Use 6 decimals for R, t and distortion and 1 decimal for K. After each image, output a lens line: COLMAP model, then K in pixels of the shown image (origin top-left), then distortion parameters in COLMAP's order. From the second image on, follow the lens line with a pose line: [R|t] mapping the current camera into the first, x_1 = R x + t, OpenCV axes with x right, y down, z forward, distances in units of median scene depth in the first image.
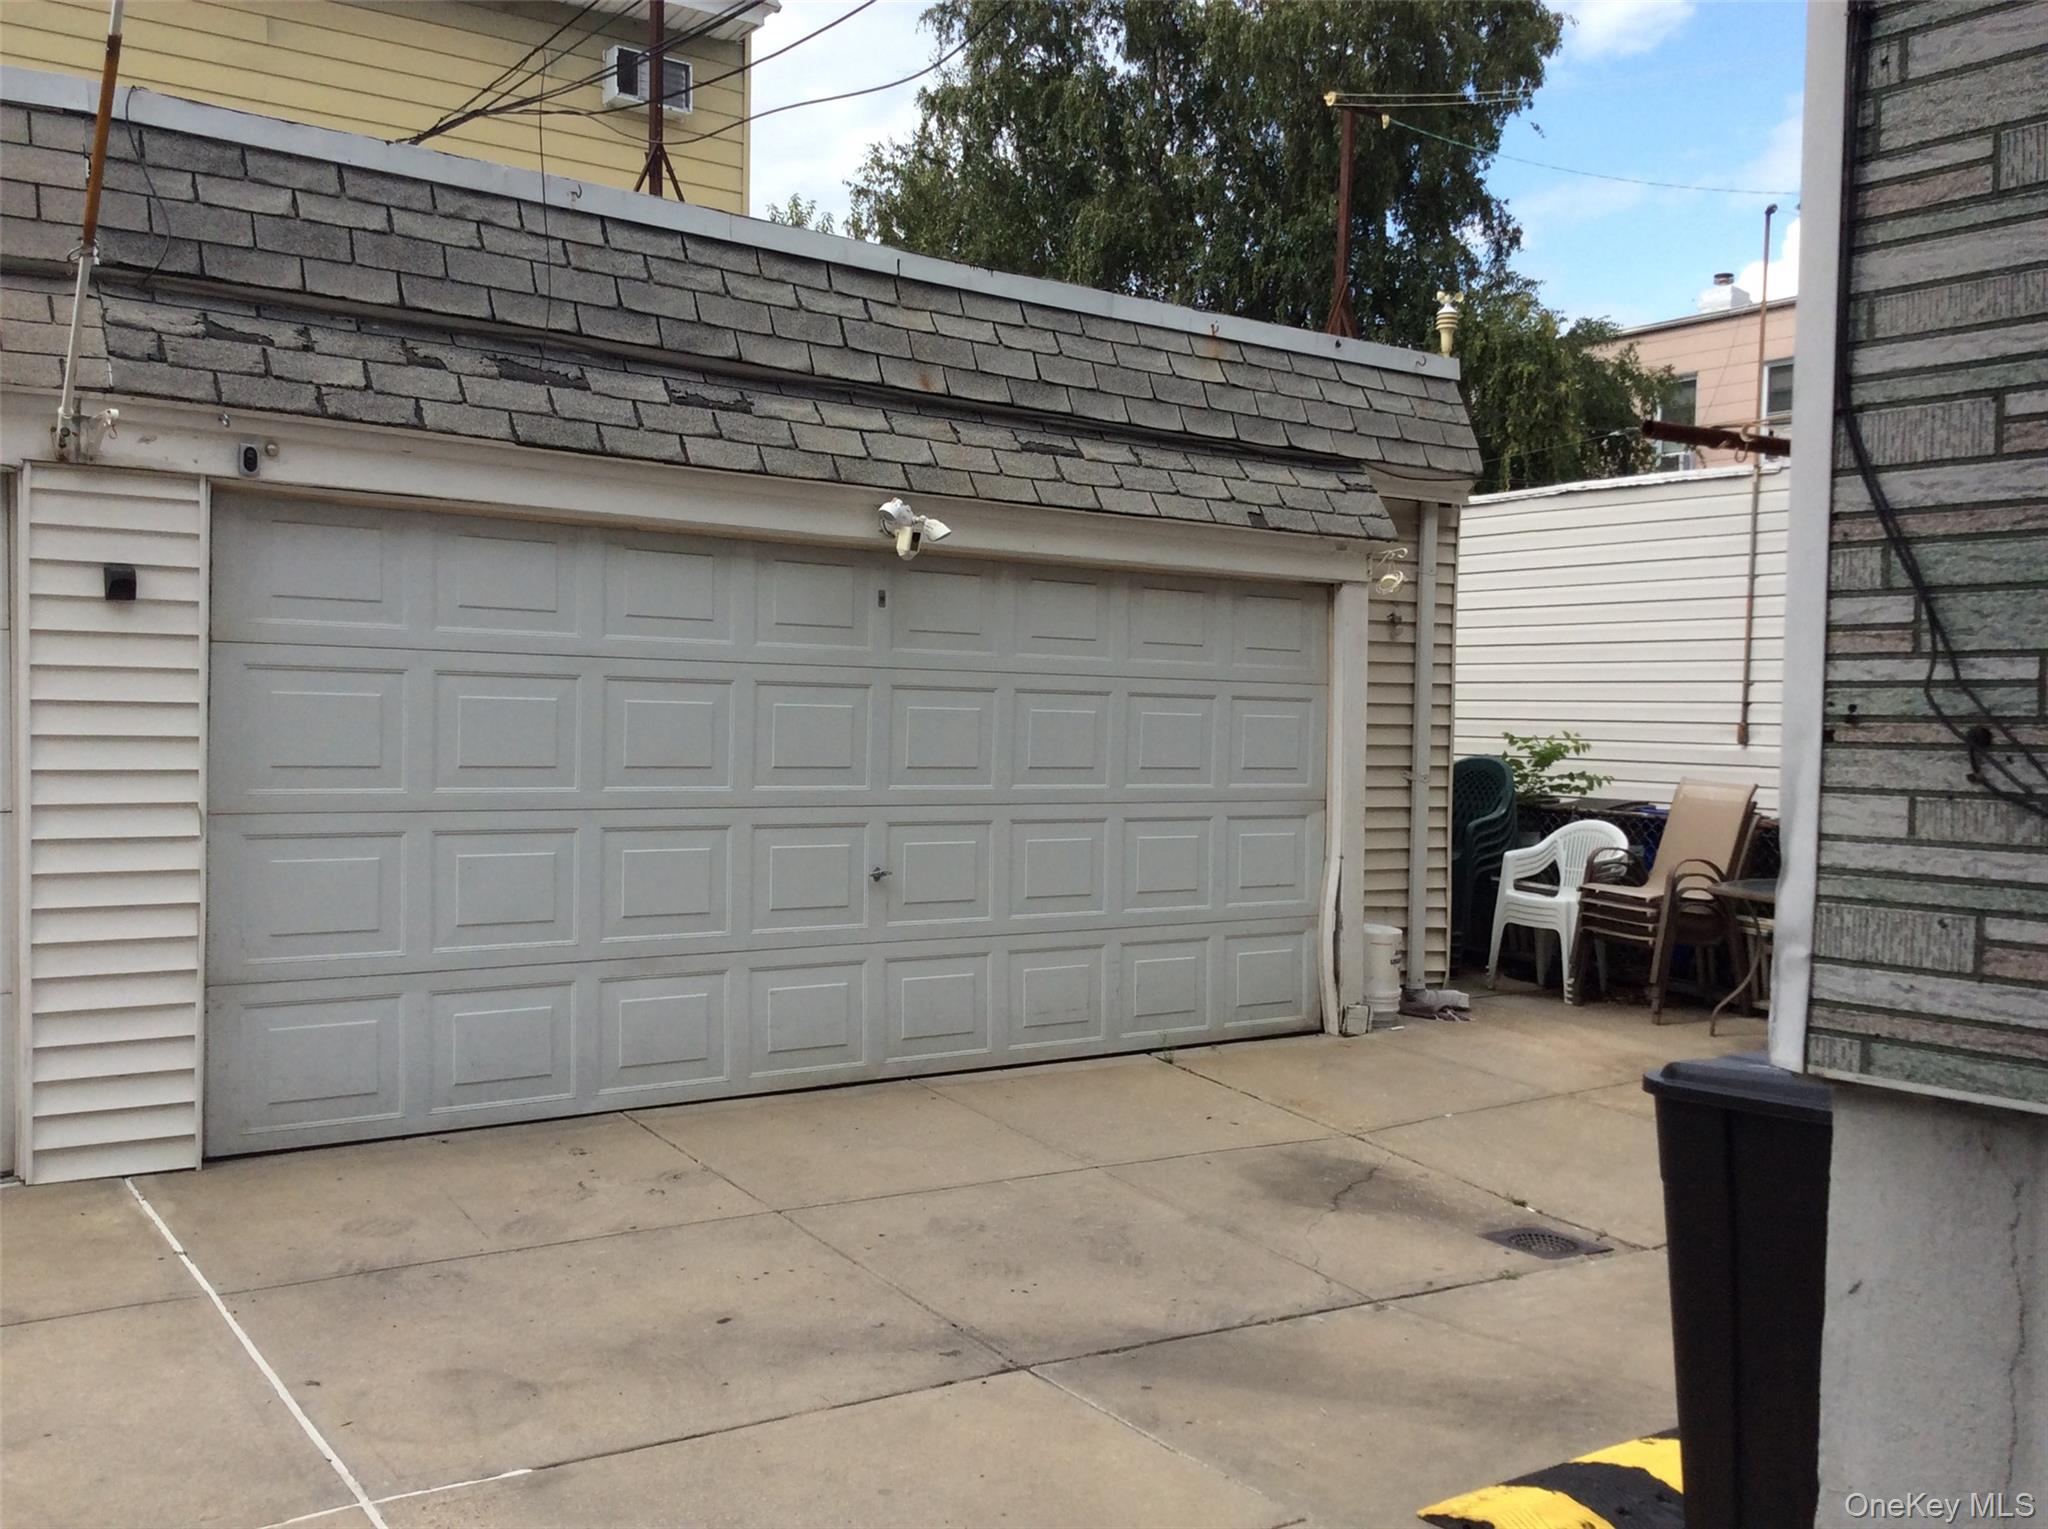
lens RADIAL K [[1857.6, 0, 1035.5], [0, 1857.6, 754.6], [0, 0, 1]] dist [0.118902, -0.224787]
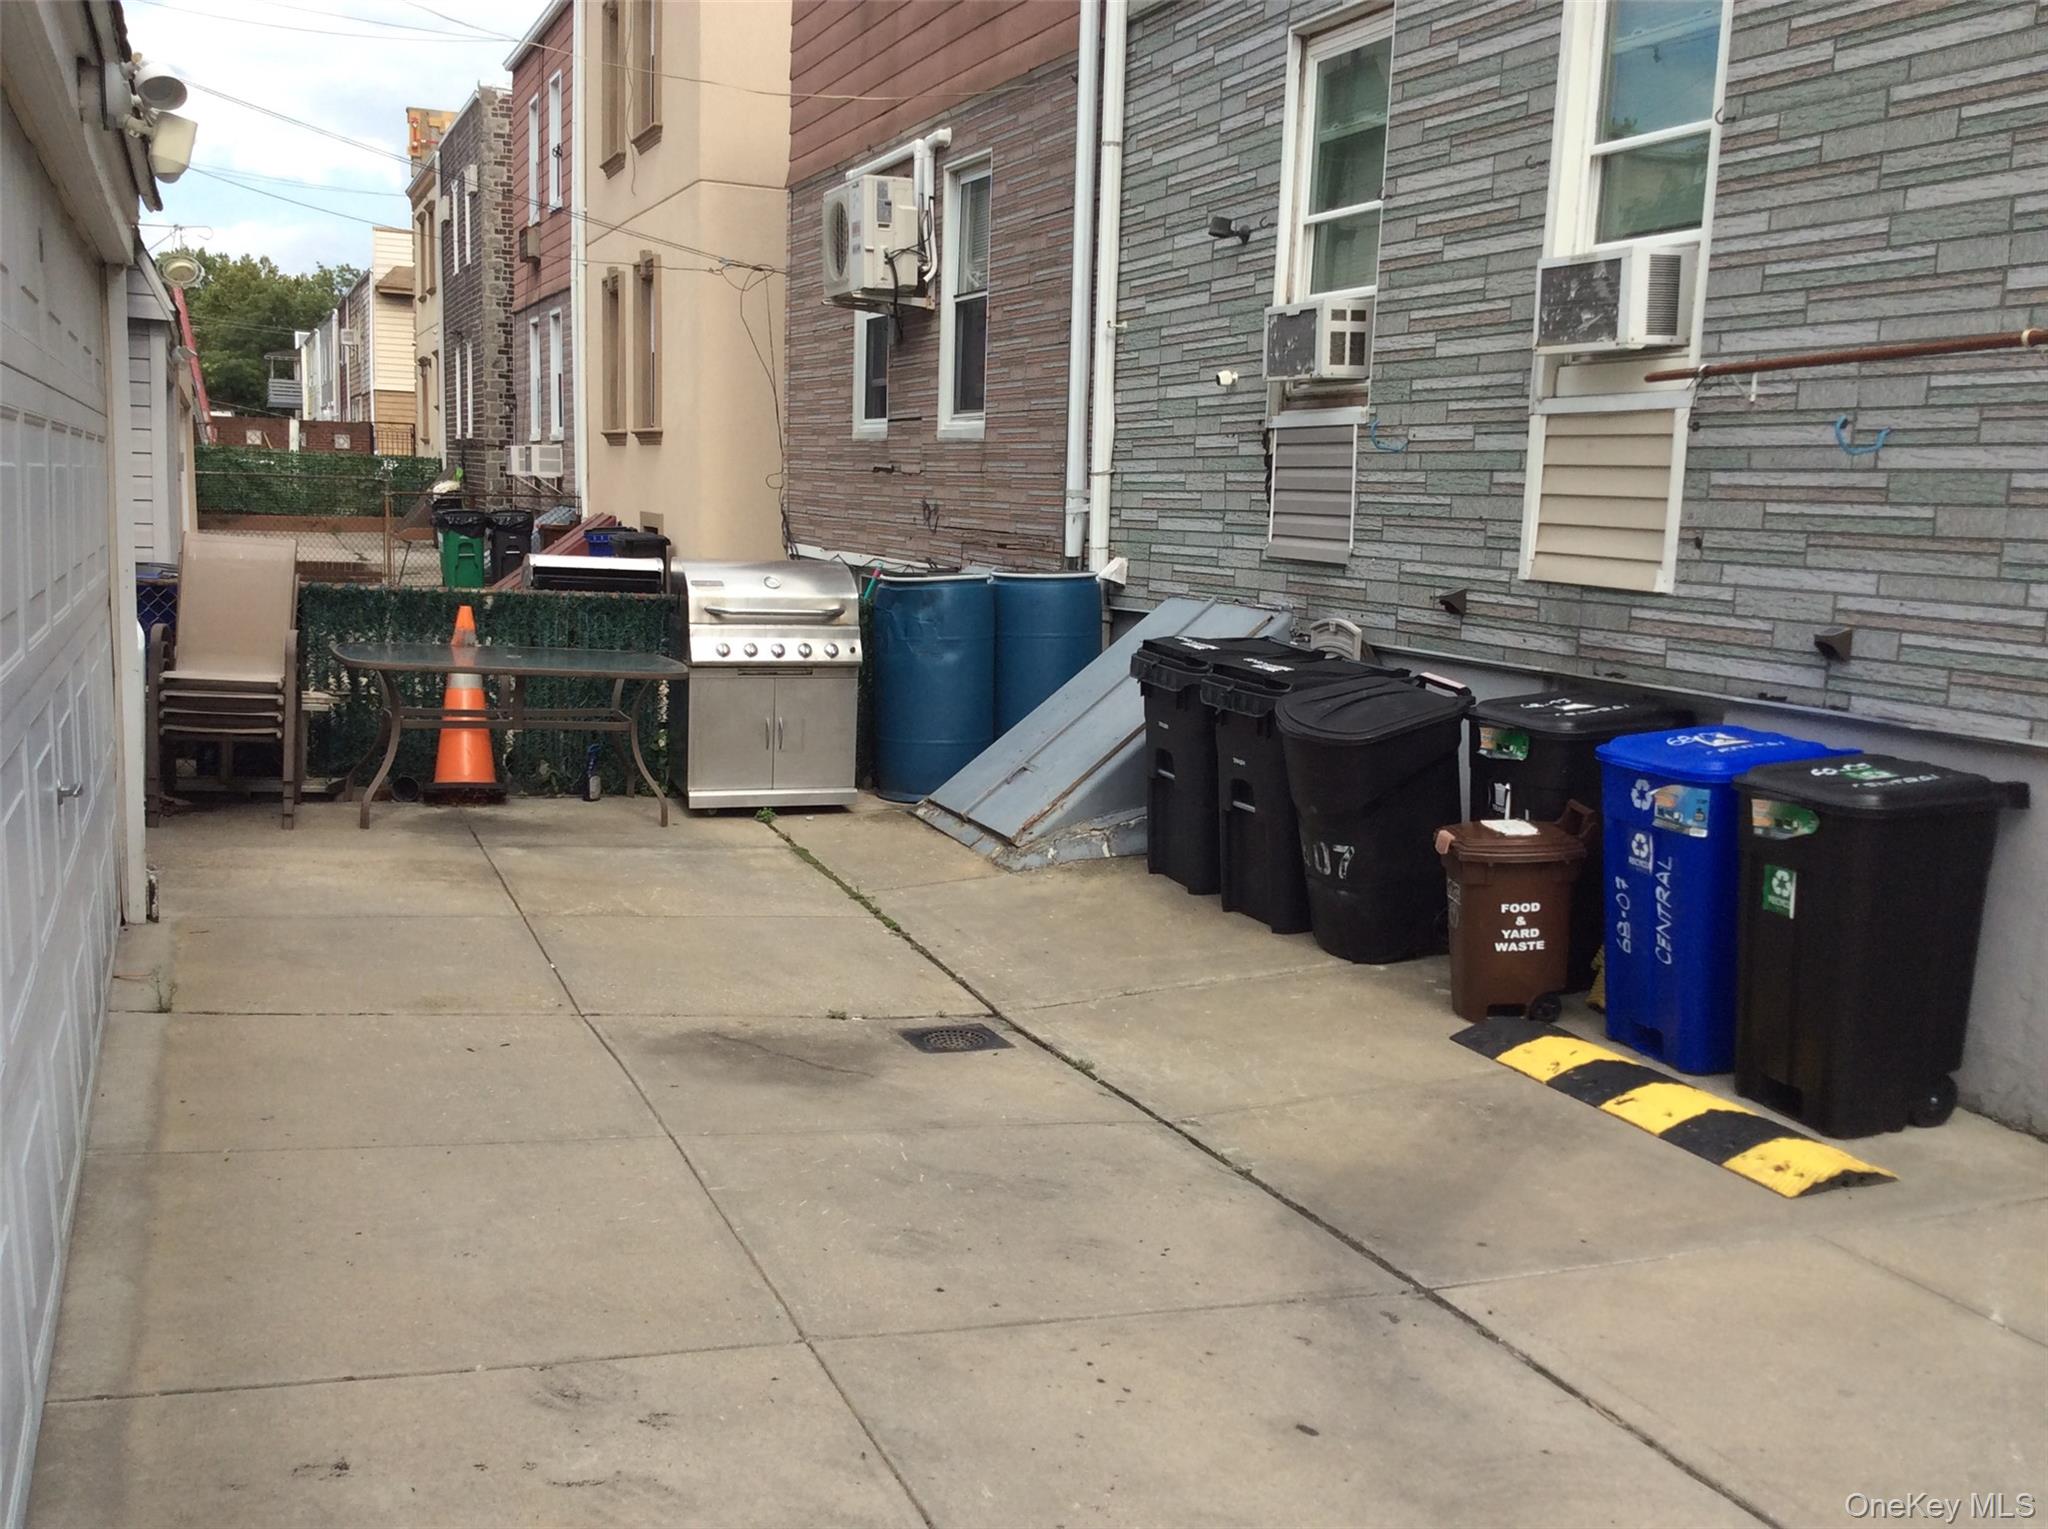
lens RADIAL K [[1899.7, 0, 1018.3], [0, 1899.7, 790.9], [0, 0, 1]] dist [0.133440, -0.331289]
pose [[0.239835, -0.165446, 0.956612, -0.763561], [-0.001317, 0.985315, 0.170741, -0.039536], [-0.970813, -0.042210, 0.236095, 0.889643]]
